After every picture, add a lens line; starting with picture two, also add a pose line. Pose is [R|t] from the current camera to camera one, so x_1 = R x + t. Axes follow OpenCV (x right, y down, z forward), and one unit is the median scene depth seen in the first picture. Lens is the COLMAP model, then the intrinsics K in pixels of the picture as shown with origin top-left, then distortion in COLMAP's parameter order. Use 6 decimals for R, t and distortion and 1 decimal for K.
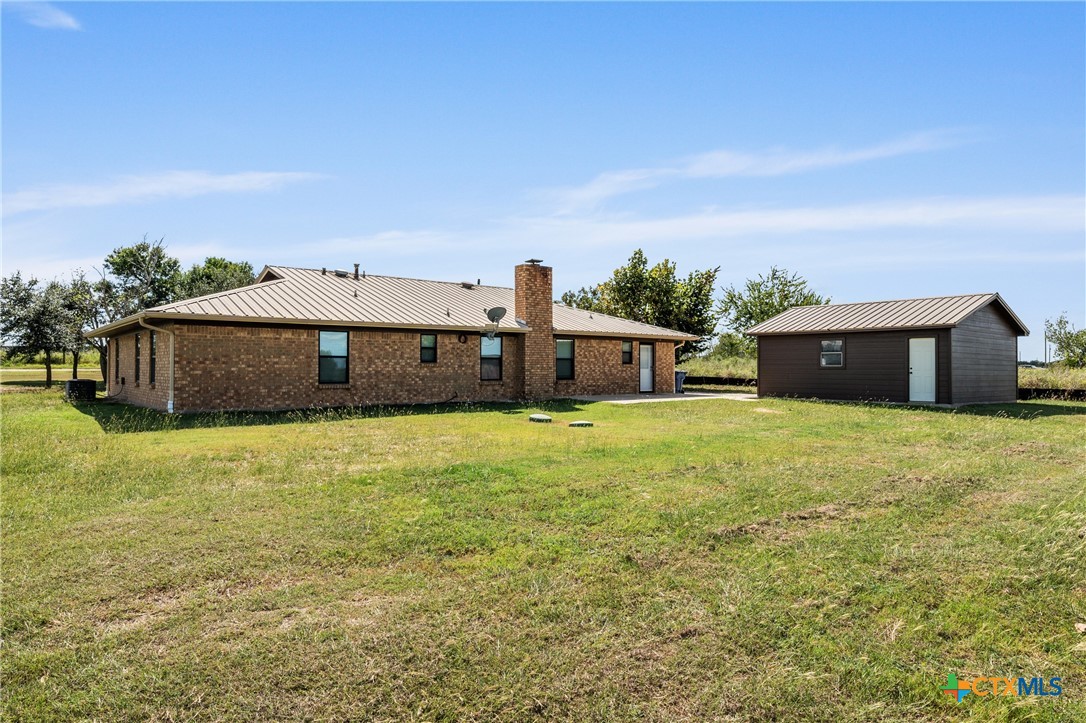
lens RADIAL K [[656.6, 0, 546.2], [0, 656.6, 361.3], [0, 0, 1]] dist [-0.010652, 0.003168]
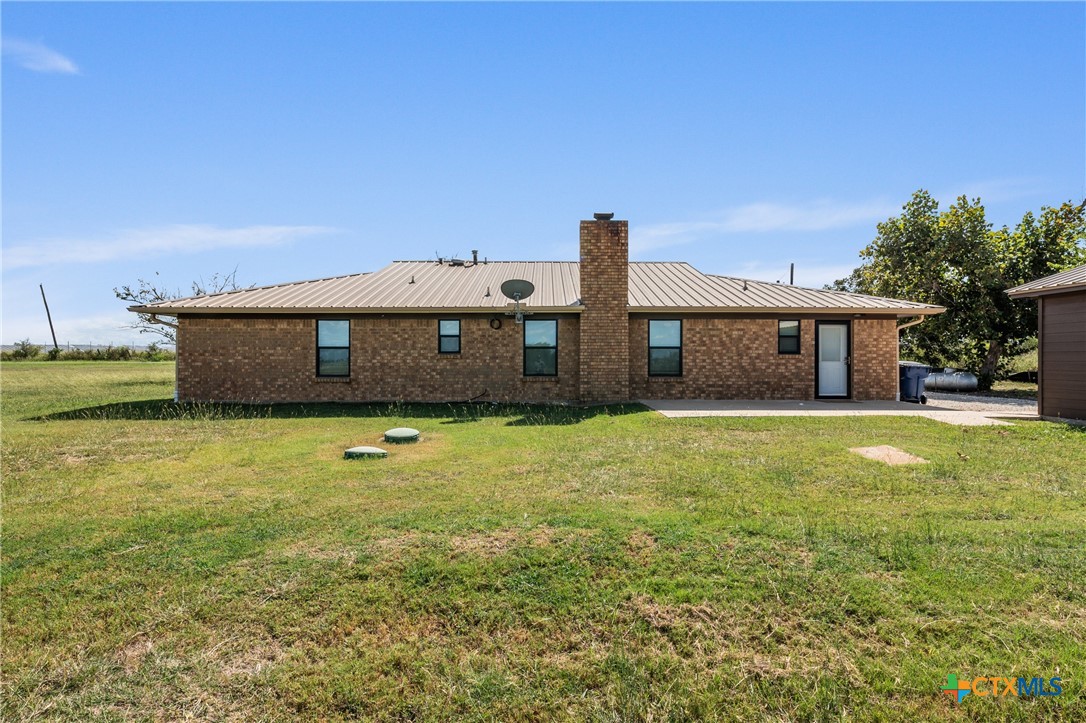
lens RADIAL K [[557.0, 0, 540.8], [0, 557.0, 350.0], [0, 0, 1]] dist [-0.011388, 0.001679]
pose [[0.776983, -0.007750, -0.629474, 0.346586], [0.005989, 0.999970, -0.004918, 0.001693], [0.629493, 0.000052, 0.777006, 0.503472]]
